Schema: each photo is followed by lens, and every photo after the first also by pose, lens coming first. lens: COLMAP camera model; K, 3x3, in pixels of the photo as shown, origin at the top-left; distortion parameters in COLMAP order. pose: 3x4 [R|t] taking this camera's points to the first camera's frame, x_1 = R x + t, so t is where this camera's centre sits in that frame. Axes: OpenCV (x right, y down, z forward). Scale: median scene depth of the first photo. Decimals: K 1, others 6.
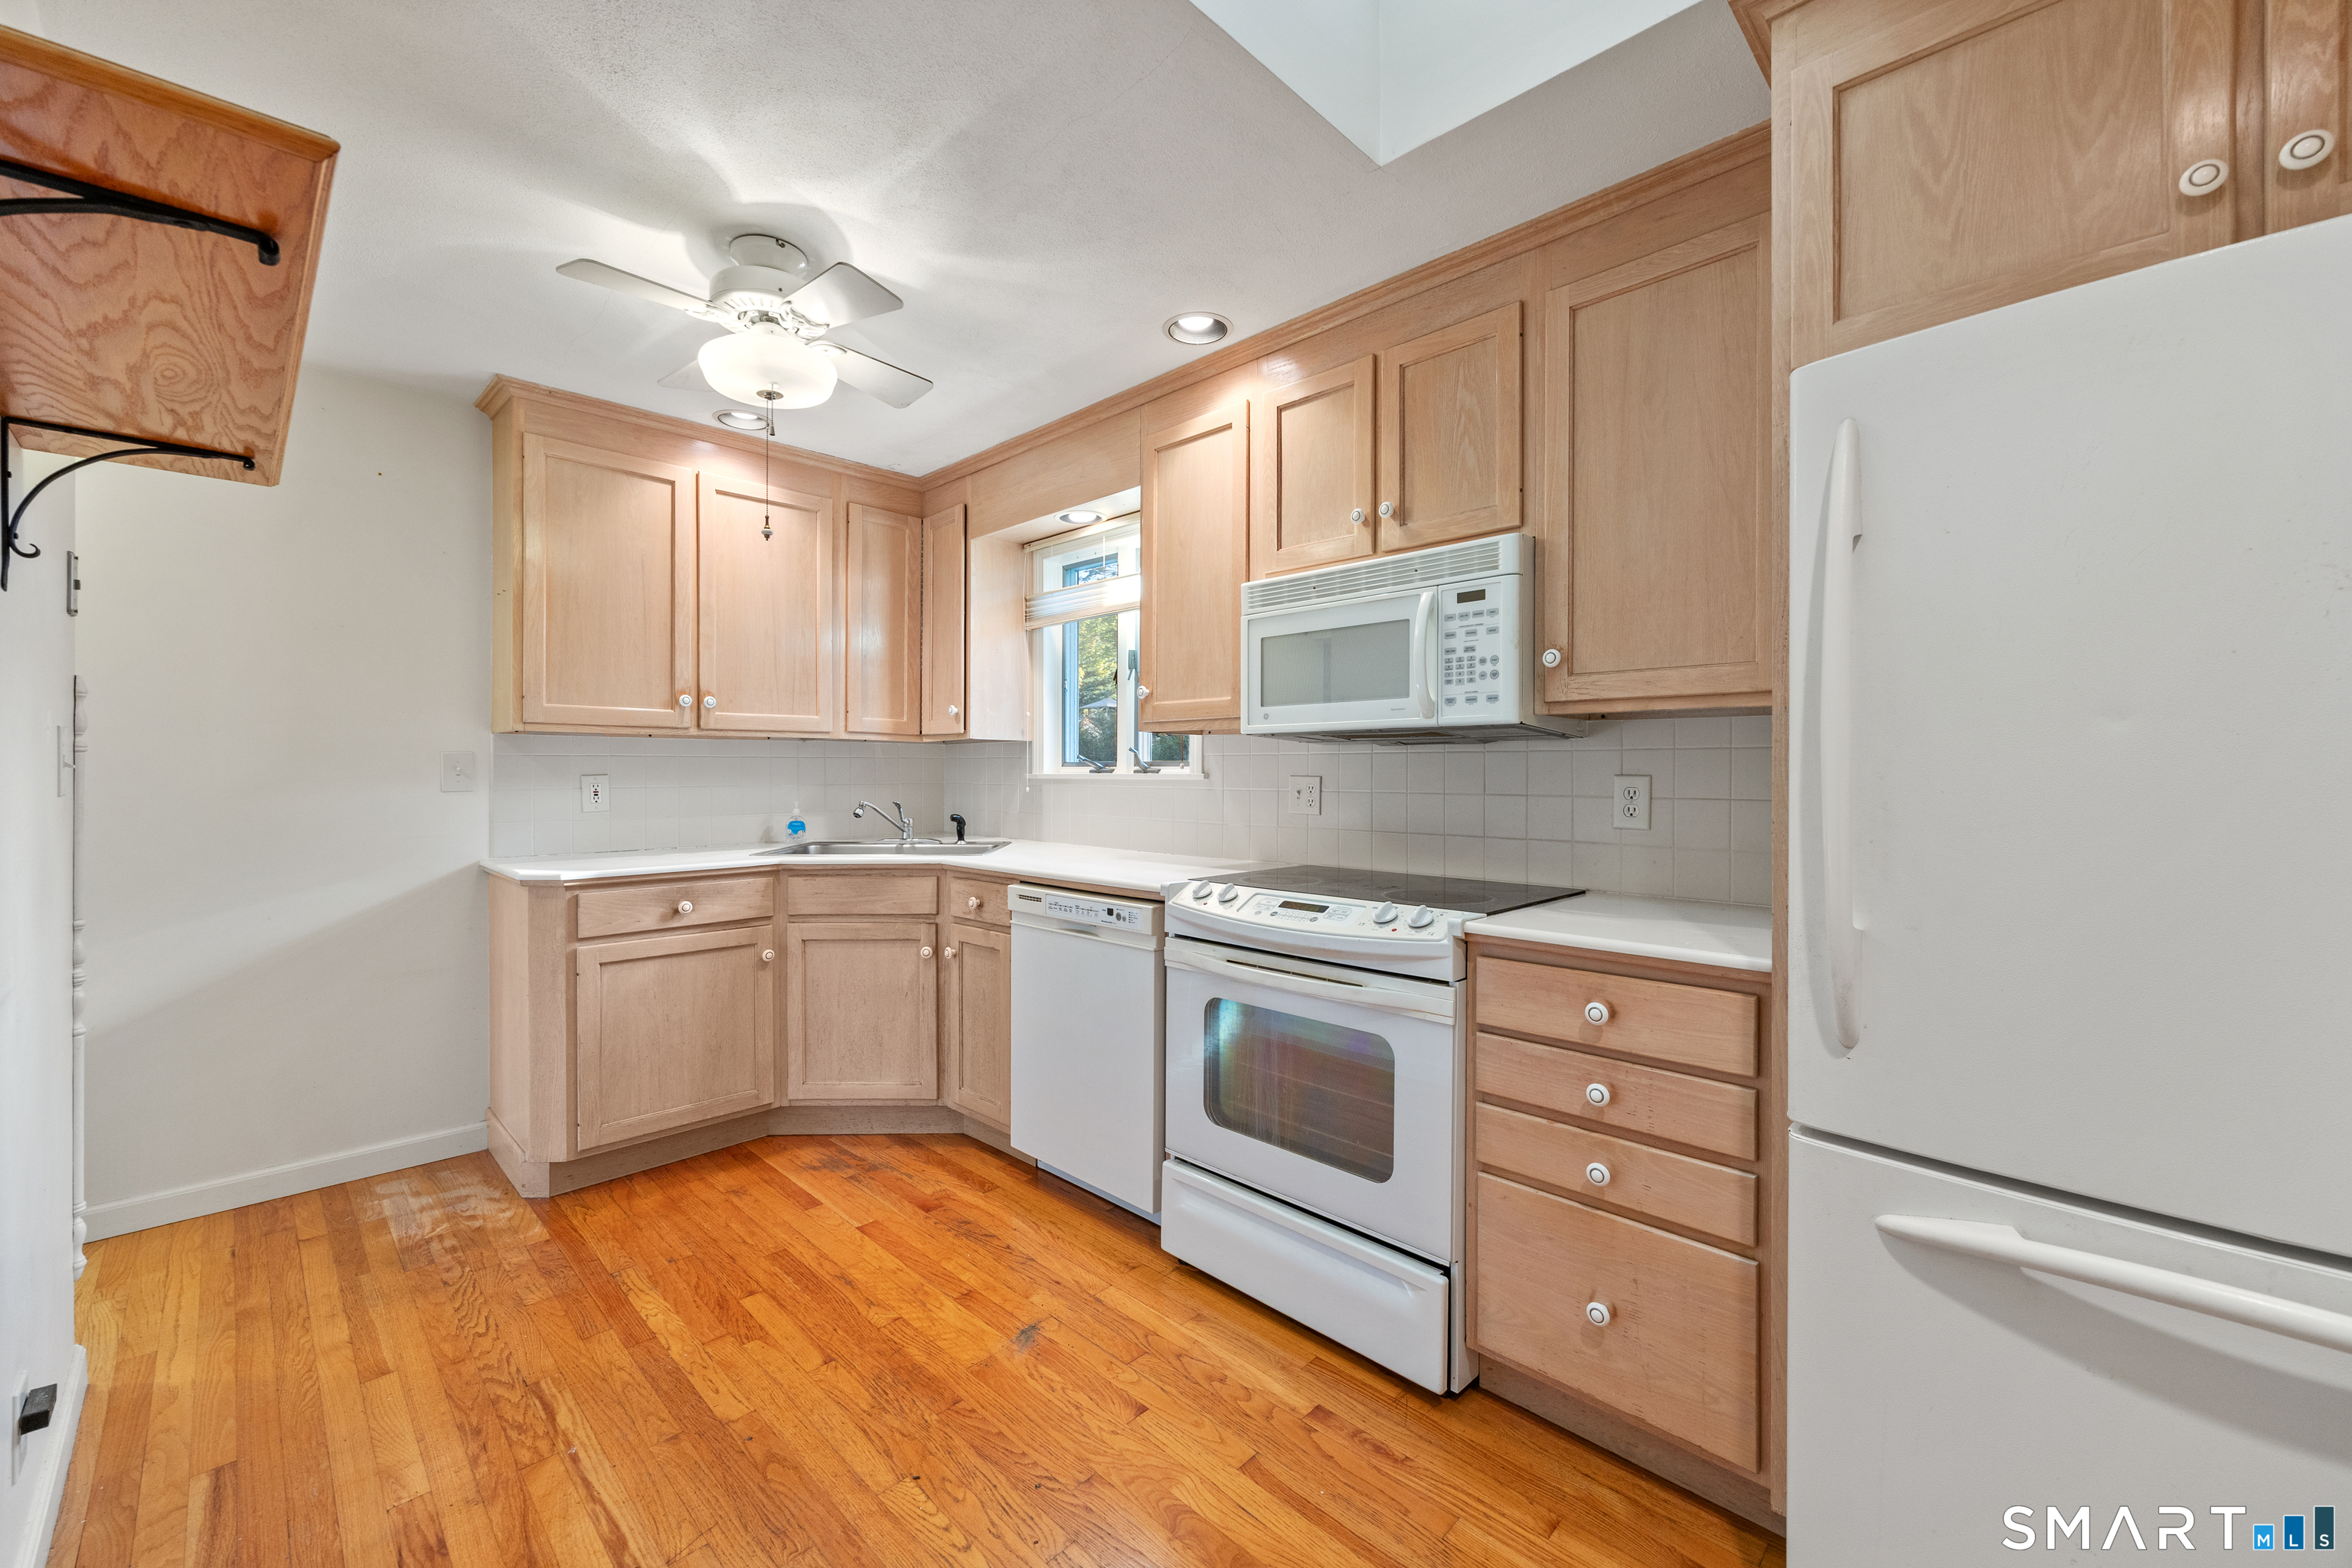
lens RADIAL K [[933.8, 0, 1167.2], [0, 933.8, 791.9], [0, 0, 1]] dist [-0.001827, 0.000178]
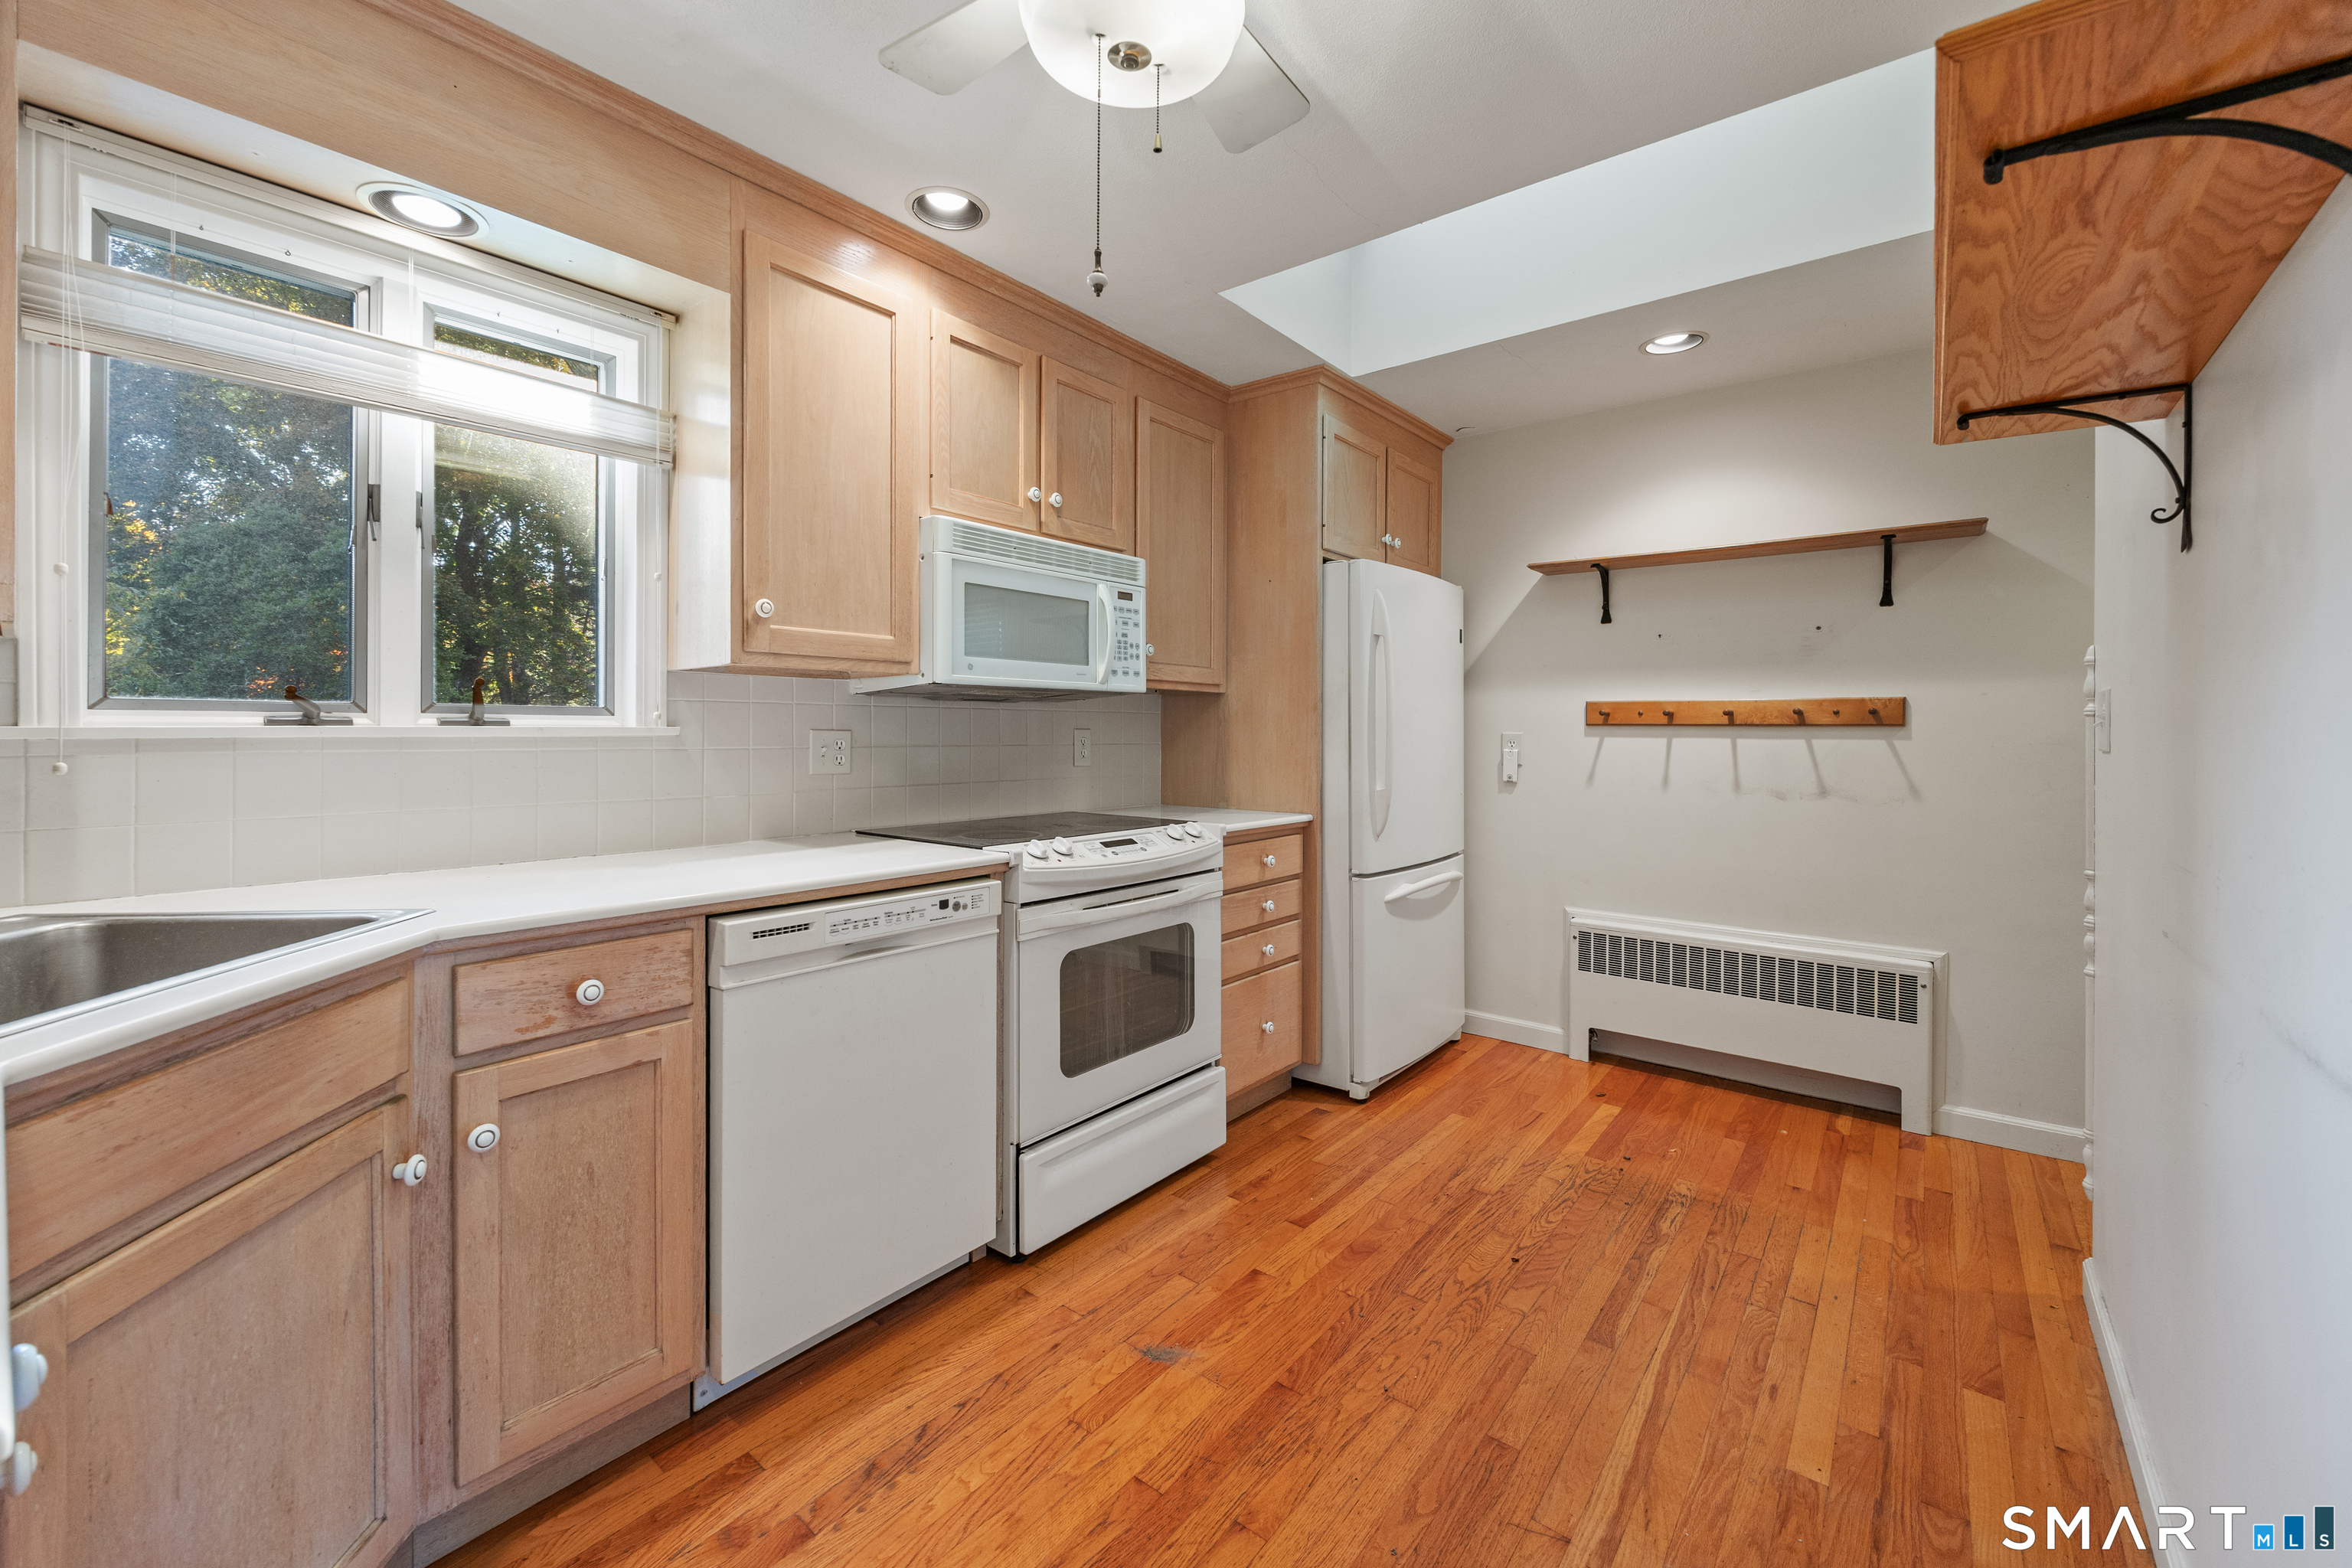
lens RADIAL K [[938.6, 0, 1179.2], [0, 938.6, 753.6], [0, 0, 1]] dist [-0.000467, 0.000001]
pose [[-0.104169, -0.026133, 0.994216, -1.043800], [0.016828, 0.999465, 0.028034, -0.019402], [-0.994417, 0.019651, -0.103674, 1.076551]]
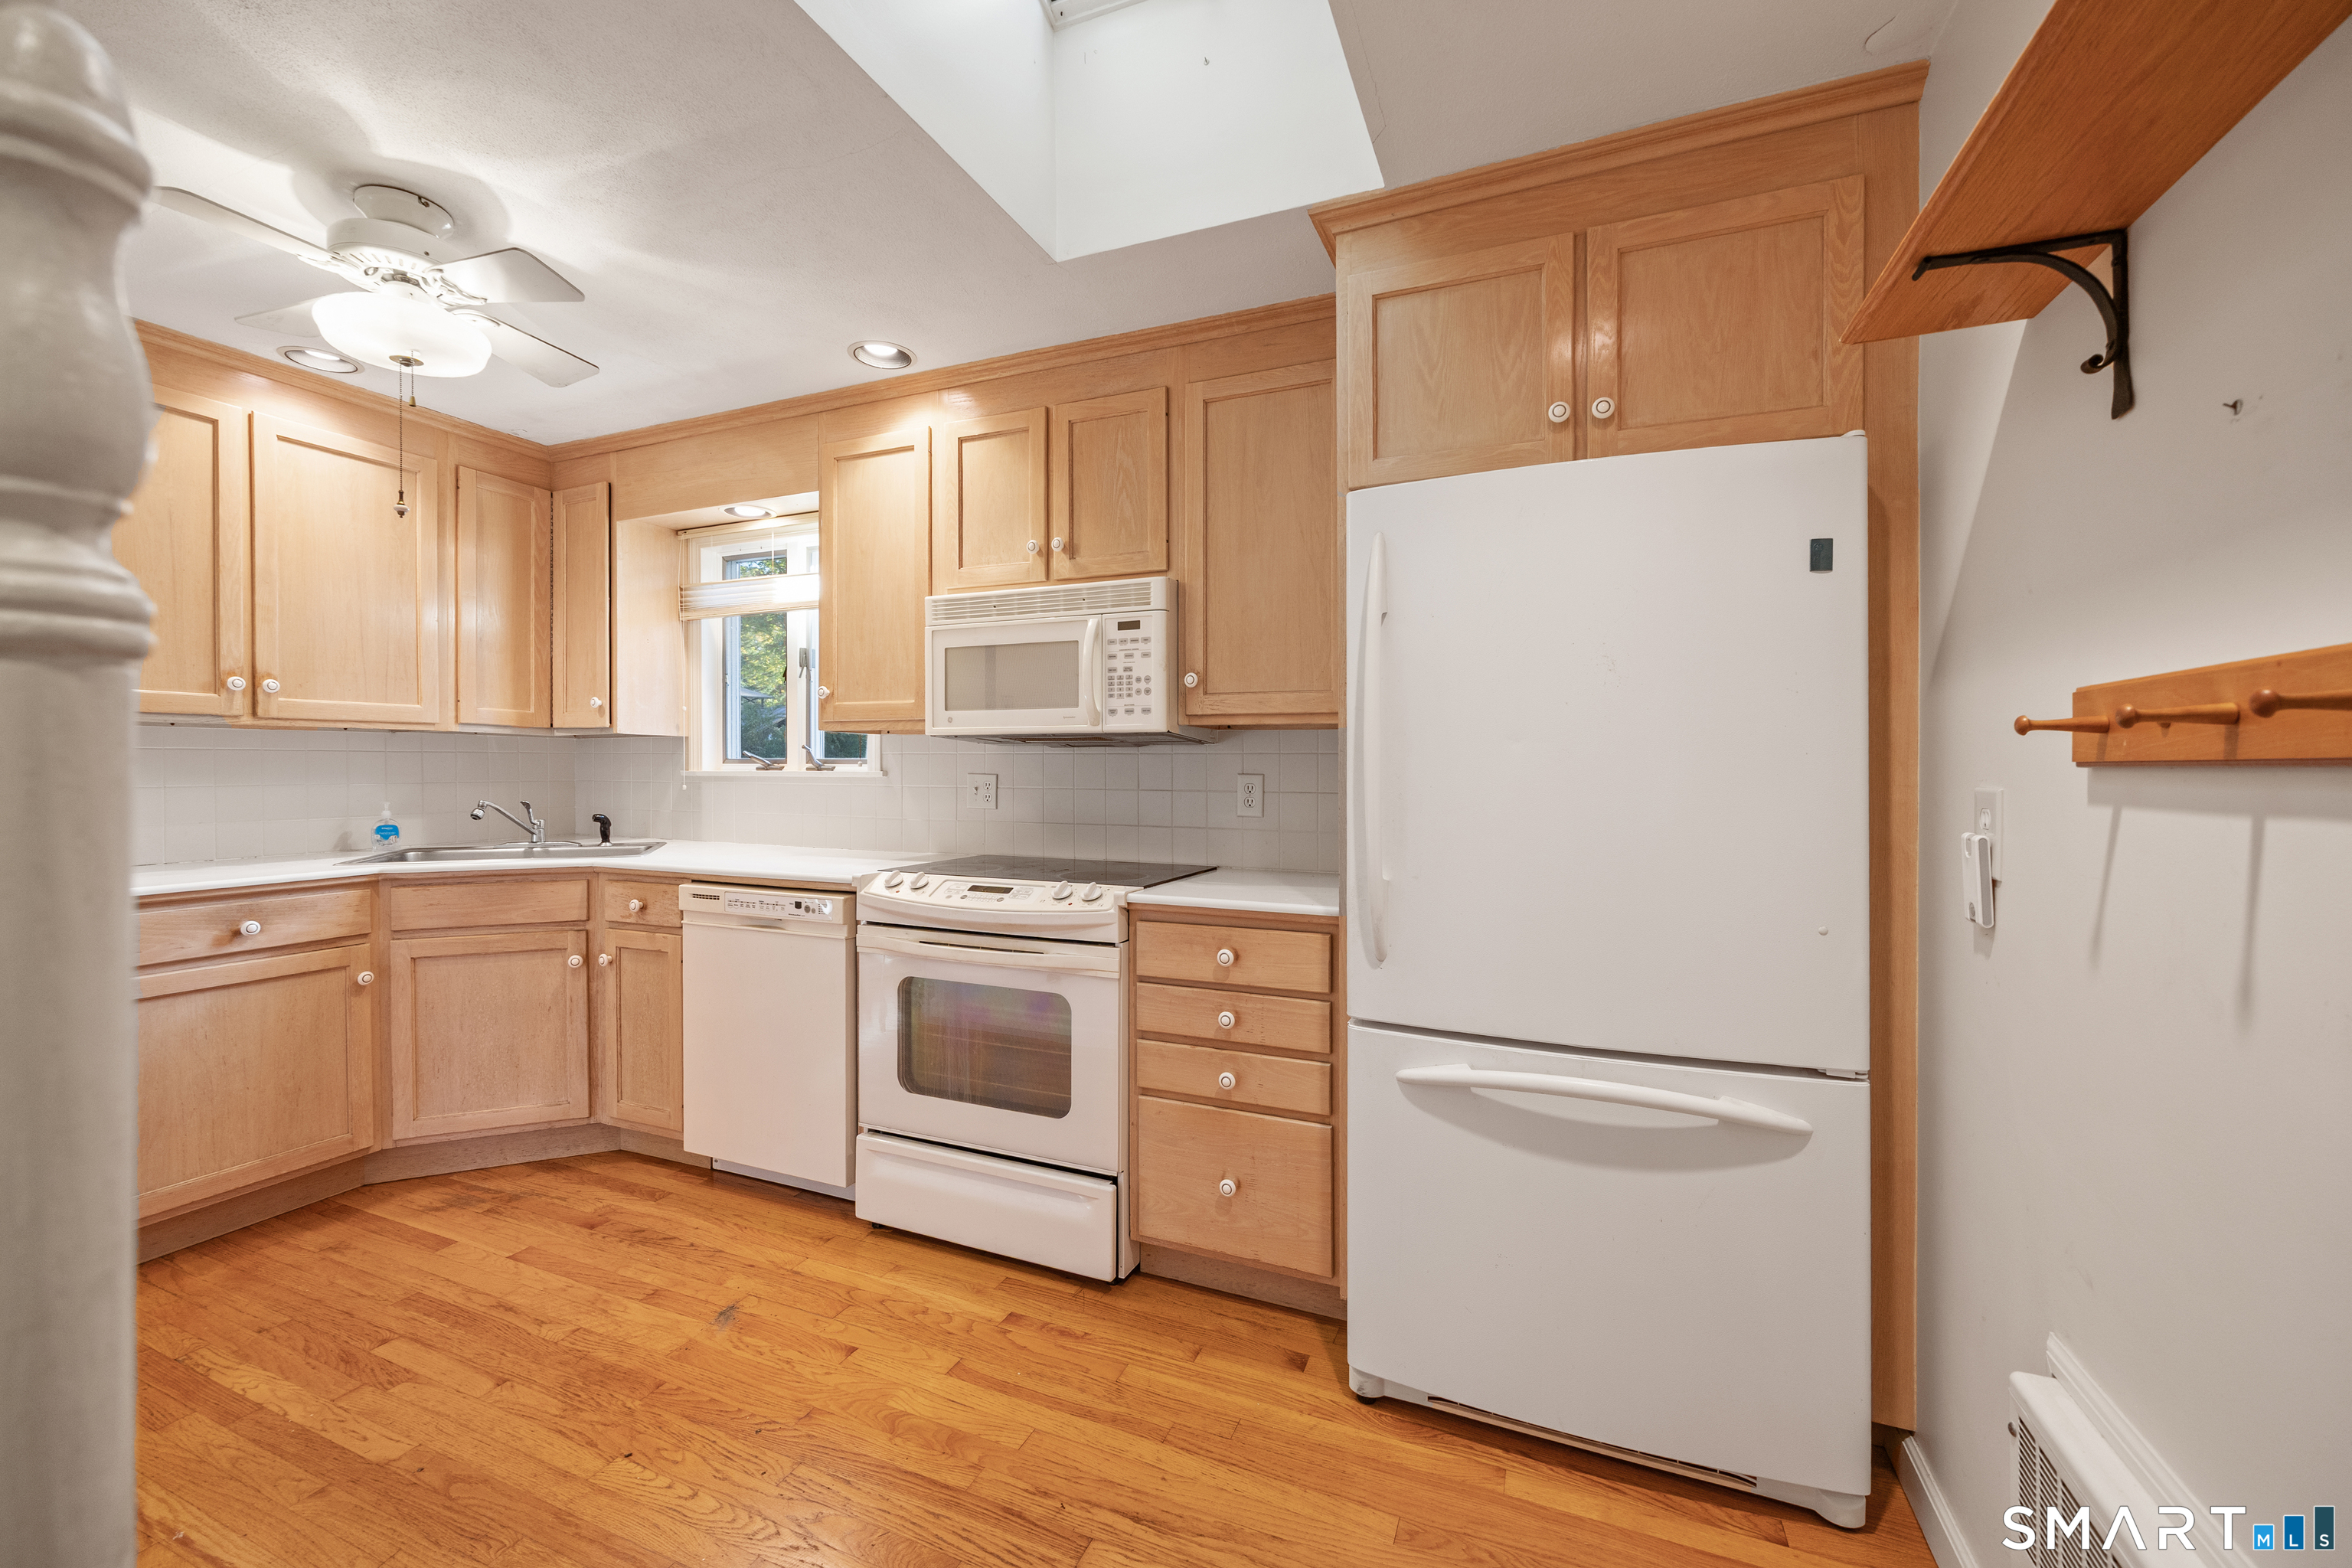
lens RADIAL K [[938.0, 0, 1178.0], [0, 938.0, 793.5], [0, 0, 1]] dist [-0.000054, 0.000073]
pose [[0.928273, -0.007698, 0.371819, -0.068183], [0.005195, 0.999957, 0.007734, -0.001717], [-0.371862, -0.005247, 0.928273, -0.149932]]
